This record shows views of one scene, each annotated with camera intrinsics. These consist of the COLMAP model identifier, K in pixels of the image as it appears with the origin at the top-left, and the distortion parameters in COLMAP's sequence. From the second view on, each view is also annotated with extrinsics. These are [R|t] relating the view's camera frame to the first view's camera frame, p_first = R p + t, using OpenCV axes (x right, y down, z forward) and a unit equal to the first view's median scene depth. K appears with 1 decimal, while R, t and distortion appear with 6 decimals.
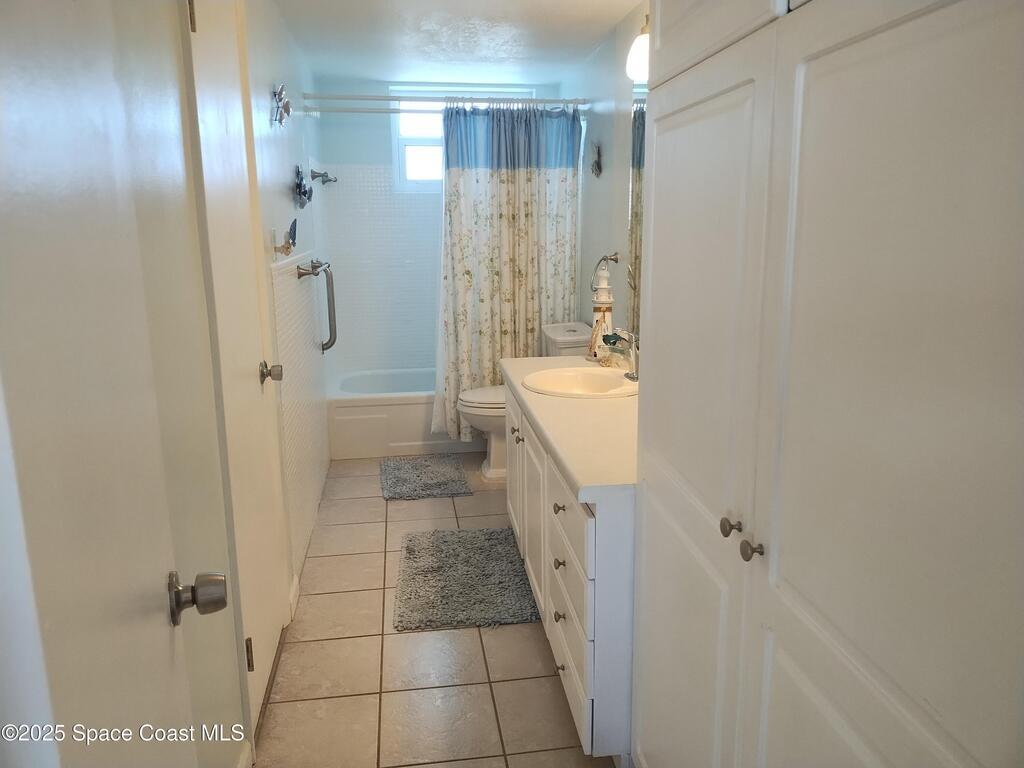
lens RADIAL K [[754.7, 0, 511.7], [0, 754.7, 380.5], [0, 0, 1]] dist [0.063265, -0.071012]
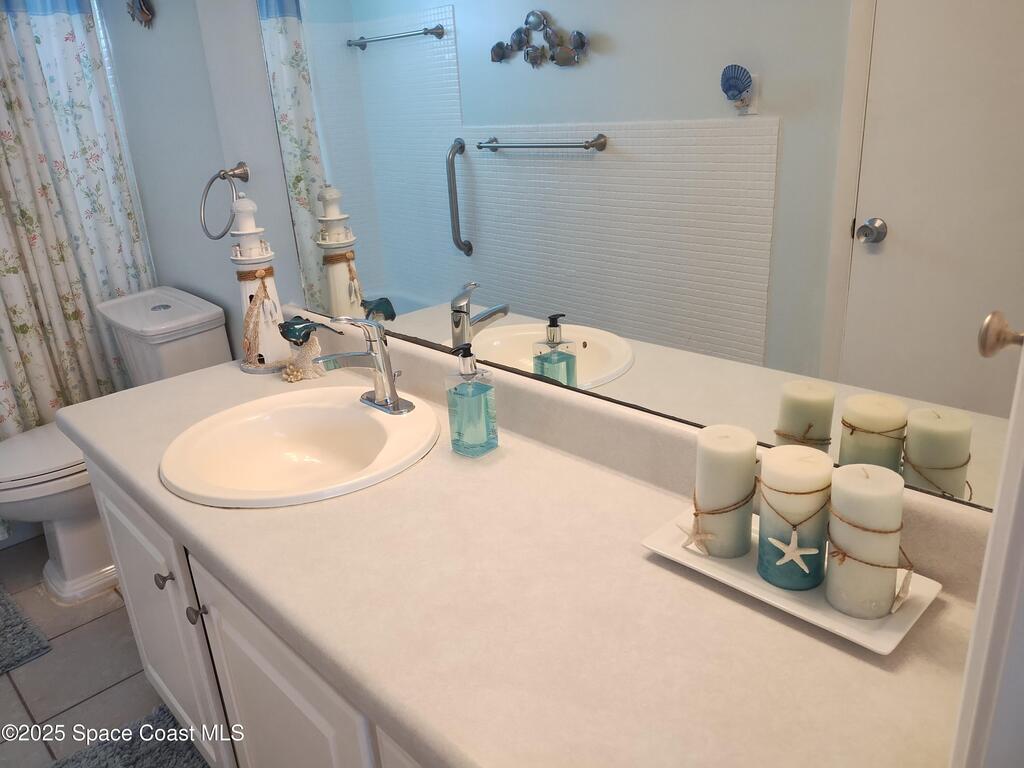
lens RADIAL K [[754.7, 0, 511.7], [0, 754.7, 380.5], [0, 0, 1]] dist [0.063265, -0.071012]
pose [[0.806087, -0.238894, 0.541436, -0.032466], [0.171068, 0.969906, 0.173258, -0.063362], [-0.566532, -0.047039, 0.822696, 0.346371]]
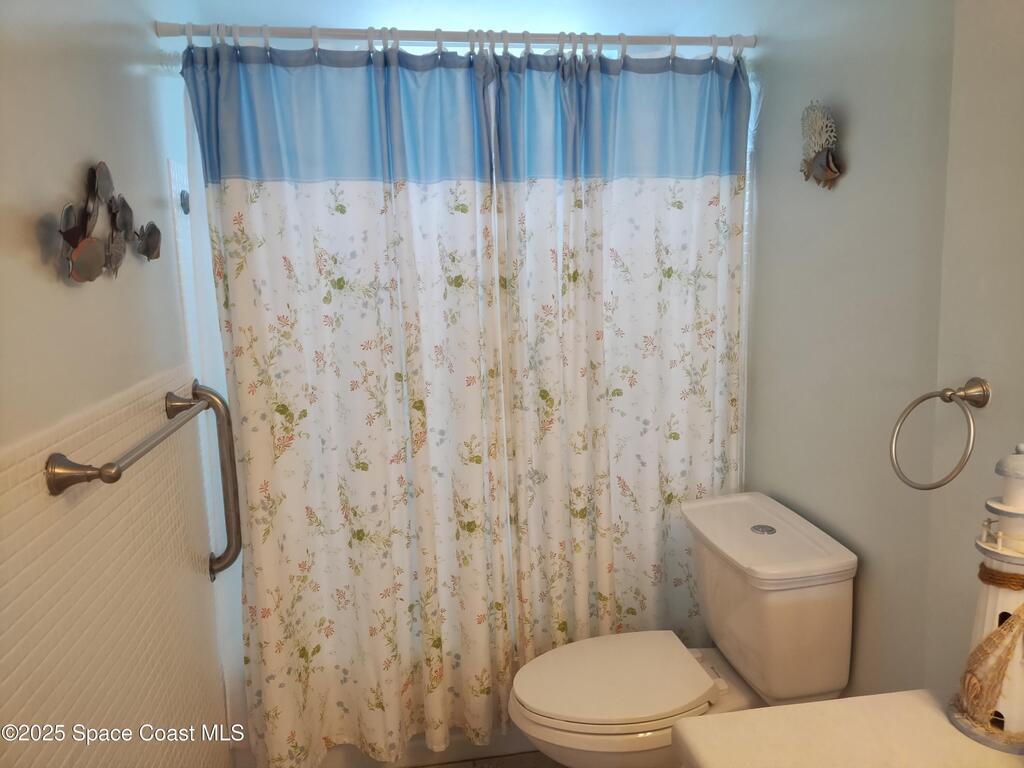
lens RADIAL K [[754.7, 0, 511.7], [0, 754.7, 380.5], [0, 0, 1]] dist [0.063265, -0.071012]
pose [[0.999526, -0.026149, 0.016251, -0.069928], [0.027120, 0.997660, -0.062759, -0.122650], [-0.014572, 0.063170, 0.997896, 0.521877]]
